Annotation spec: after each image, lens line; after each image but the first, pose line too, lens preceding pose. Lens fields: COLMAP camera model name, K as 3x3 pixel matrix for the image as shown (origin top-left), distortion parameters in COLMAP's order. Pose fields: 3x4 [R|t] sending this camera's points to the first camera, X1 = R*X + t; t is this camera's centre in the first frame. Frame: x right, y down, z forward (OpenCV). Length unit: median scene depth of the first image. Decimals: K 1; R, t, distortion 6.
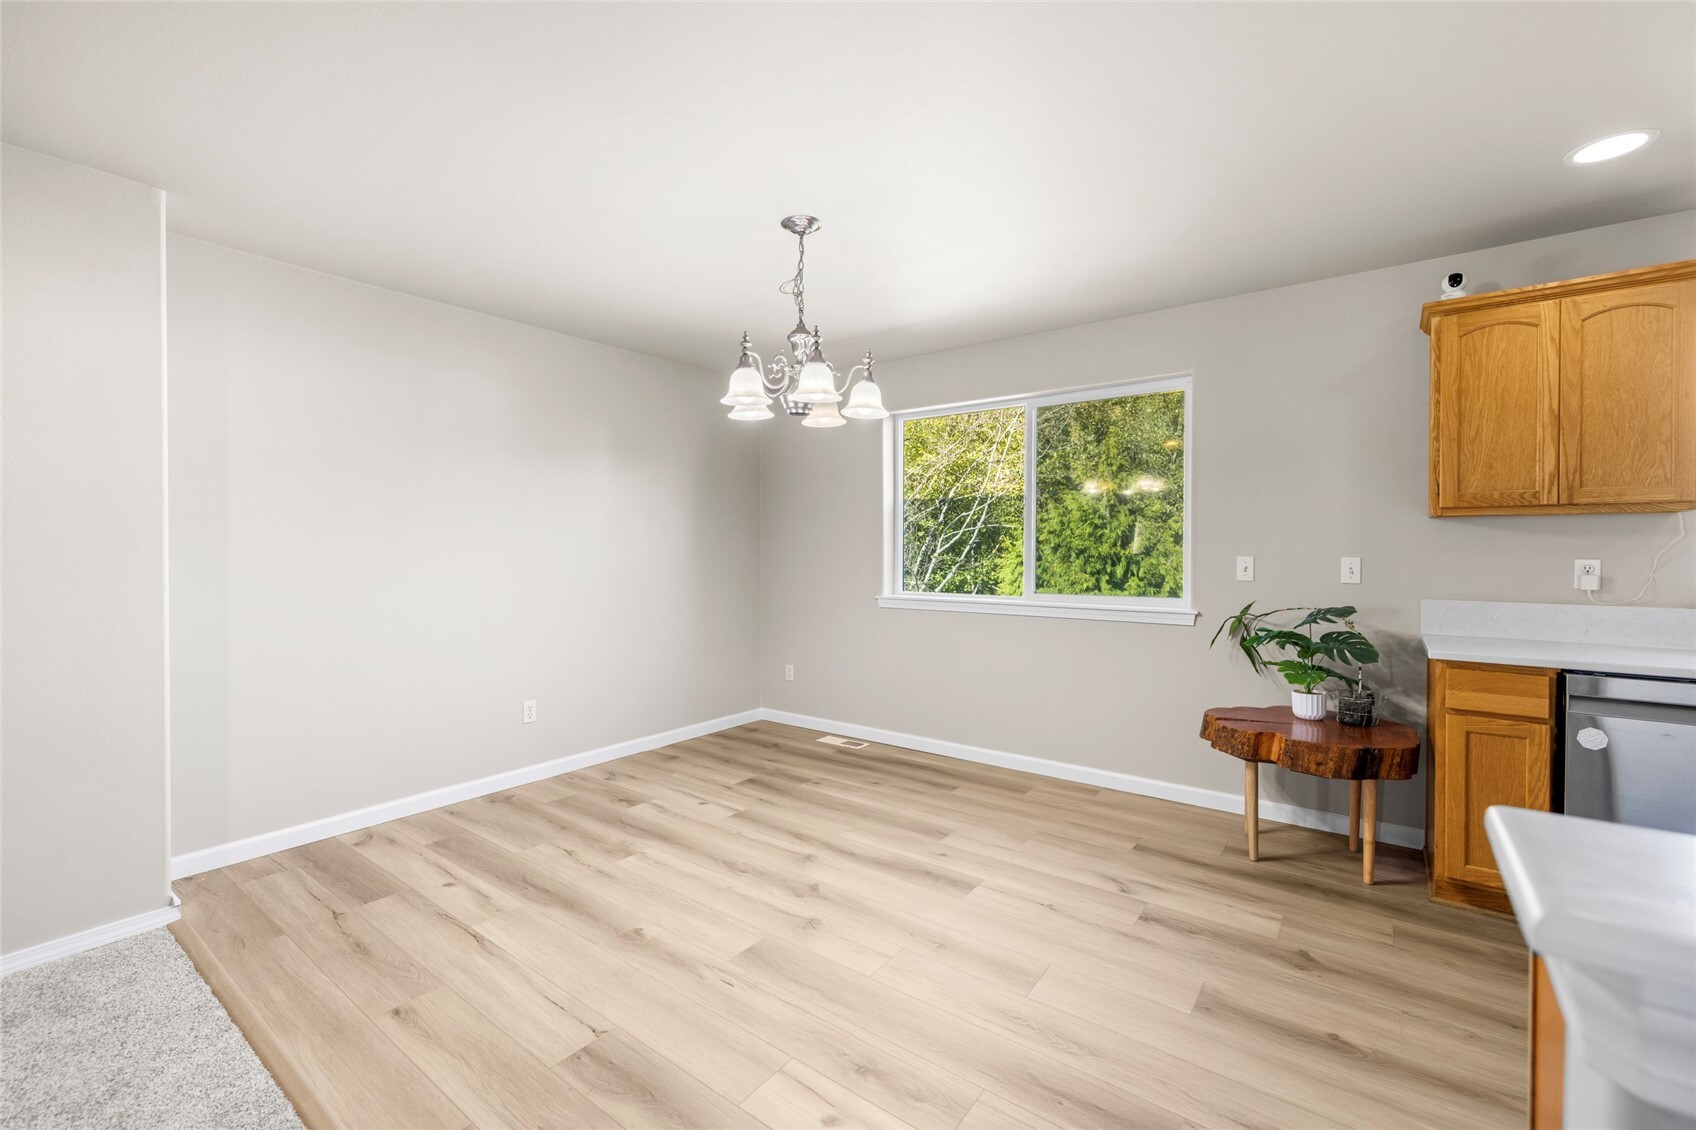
lens RADIAL K [[719.0, 0, 830.9], [0, 719.0, 551.3], [0, 0, 1]] dist [0.000982, 0.000339]
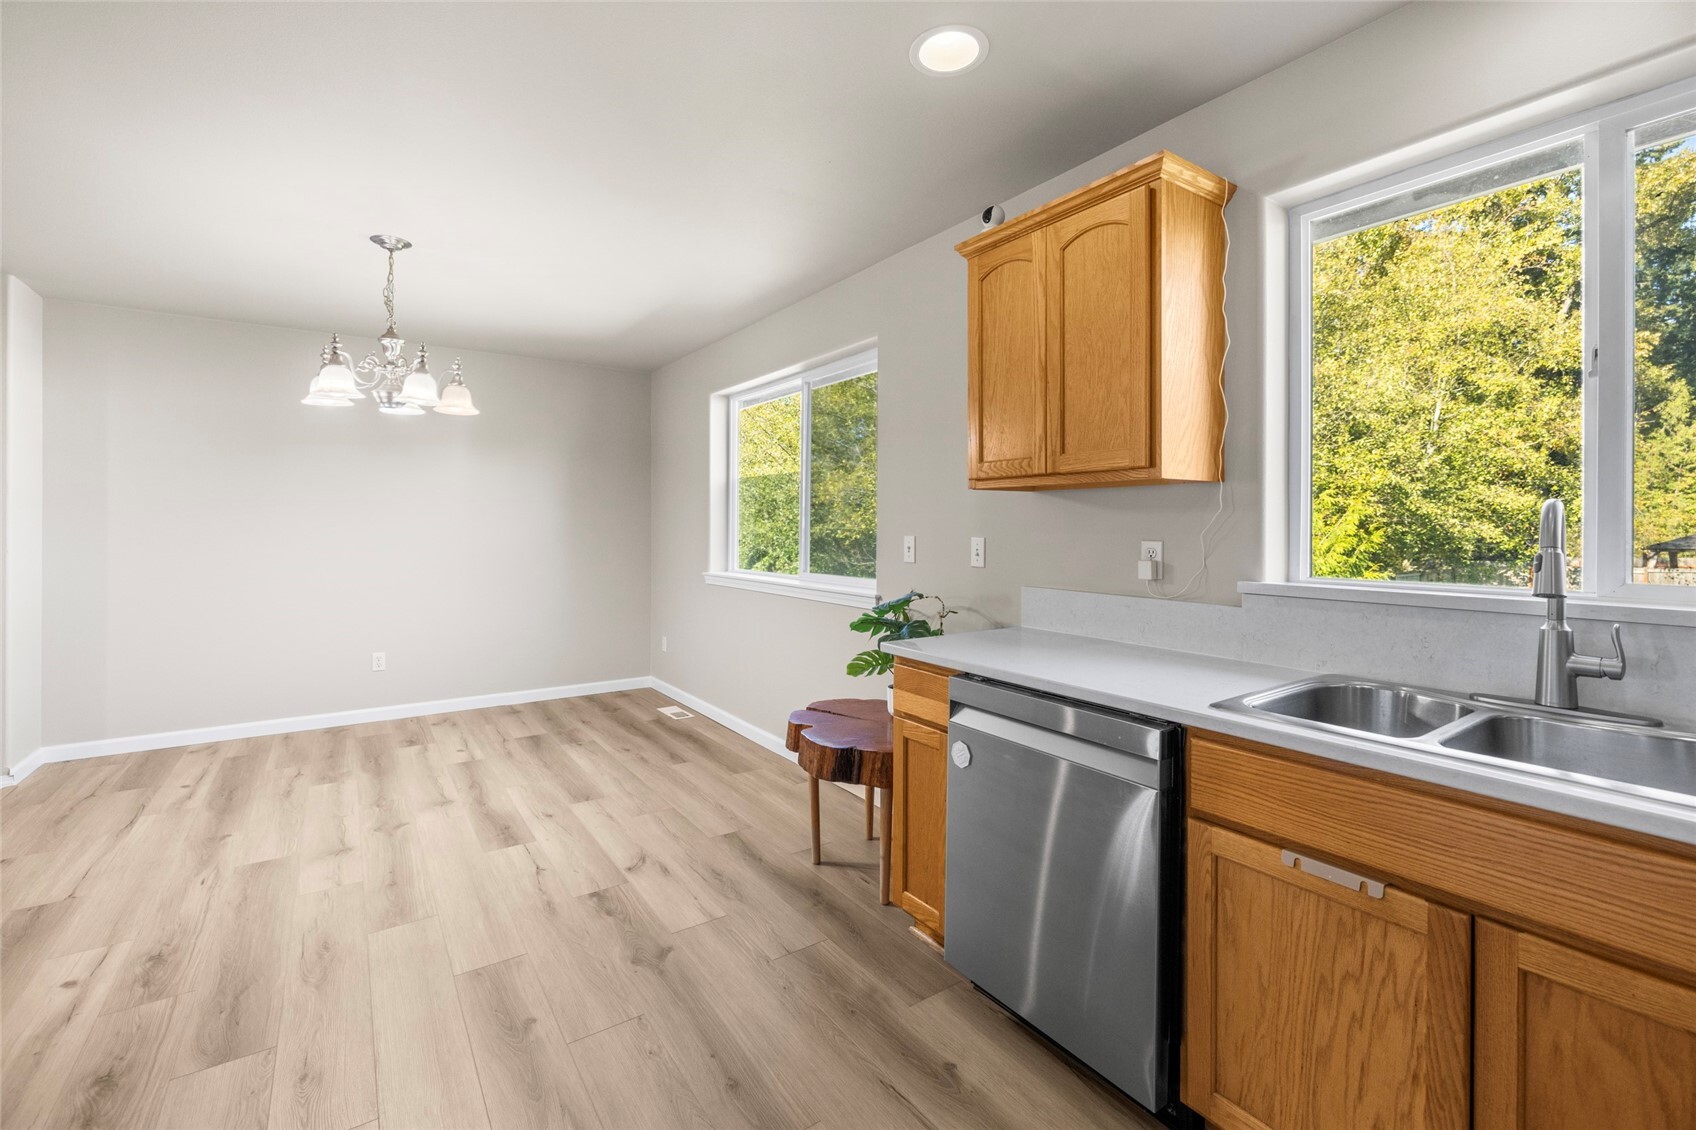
lens RADIAL K [[725.3, 0, 843.5], [0, 725.3, 524.1], [0, 0, 1]] dist [0.000699, 0.000341]
pose [[0.950471, 0.001605, -0.310811, 0.973444], [-0.004490, 0.999953, -0.008565, 0.000707], [0.310782, 0.009537, 0.950433, 0.126443]]
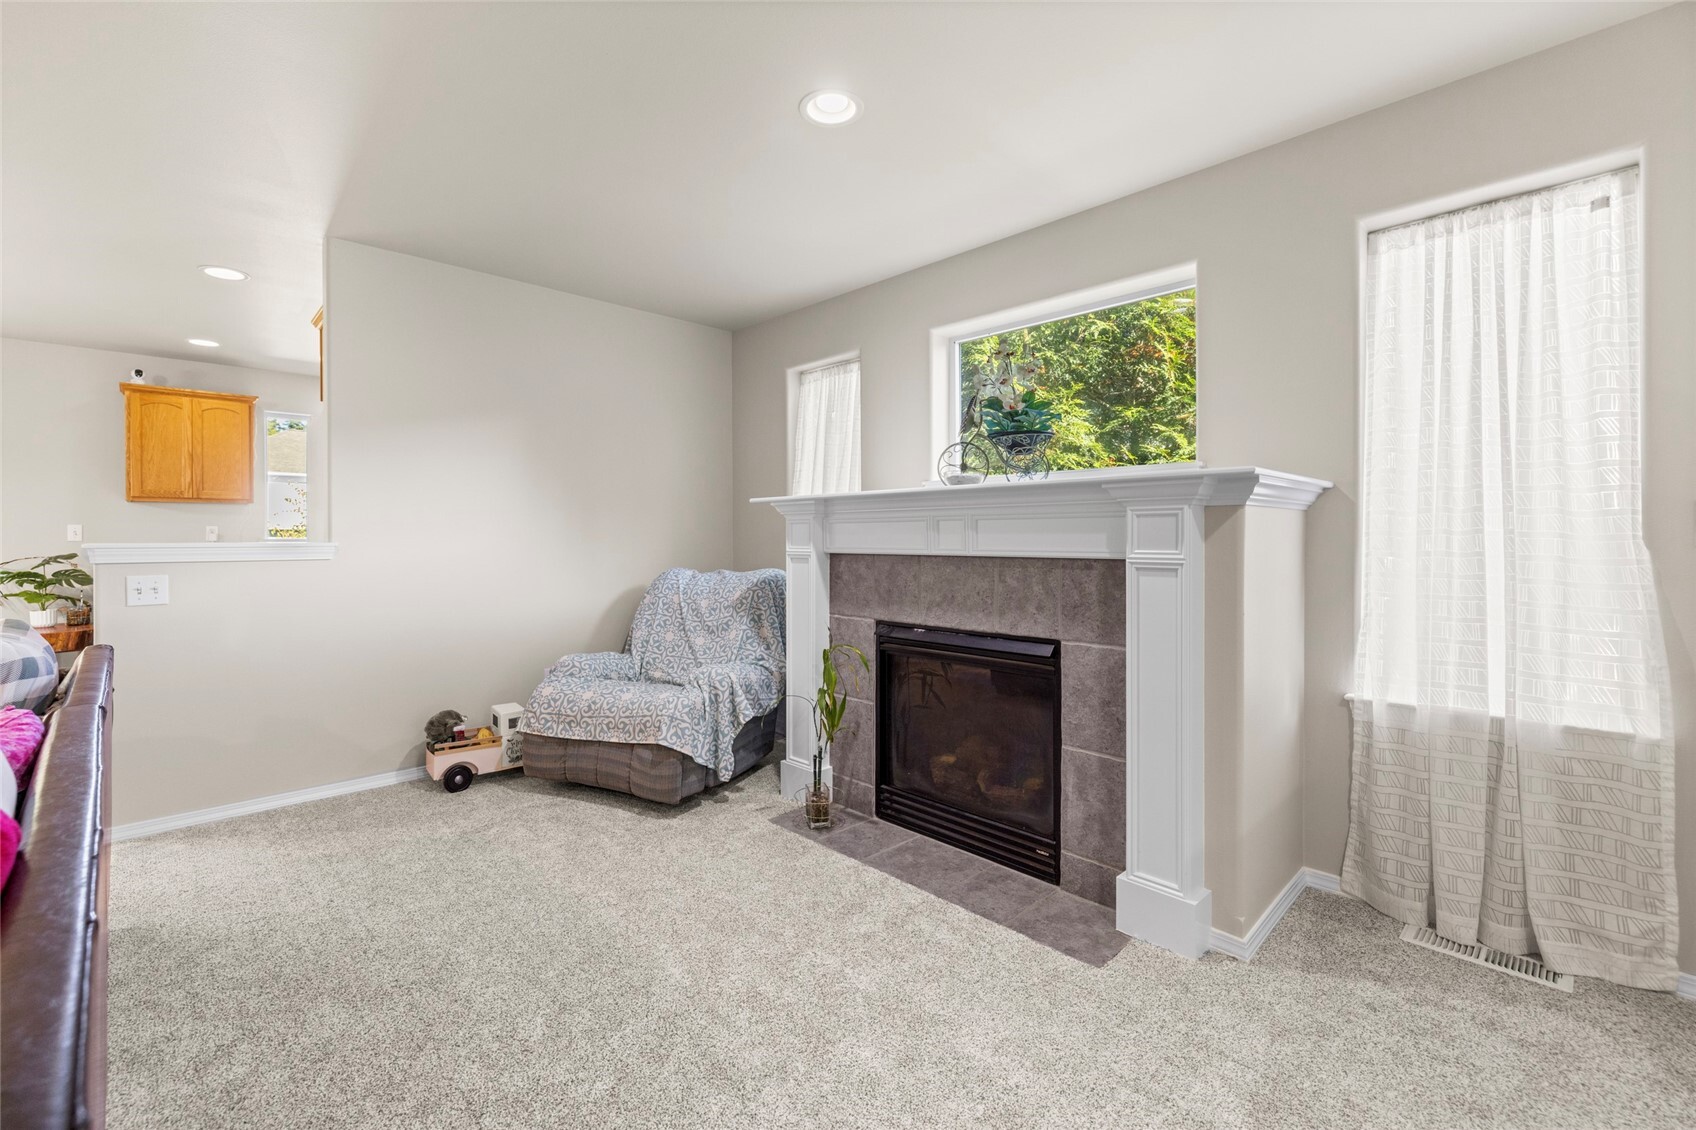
lens RADIAL K [[719.0, 0, 828.2], [0, 719.0, 539.8], [0, 0, 1]] dist [-0.000387, -0.000354]
pose [[0.147885, -0.003391, 0.988999, -0.687122], [0.006885, 0.999973, 0.002399, 0.056823], [-0.988981, 0.006454, 0.147904, -1.007309]]
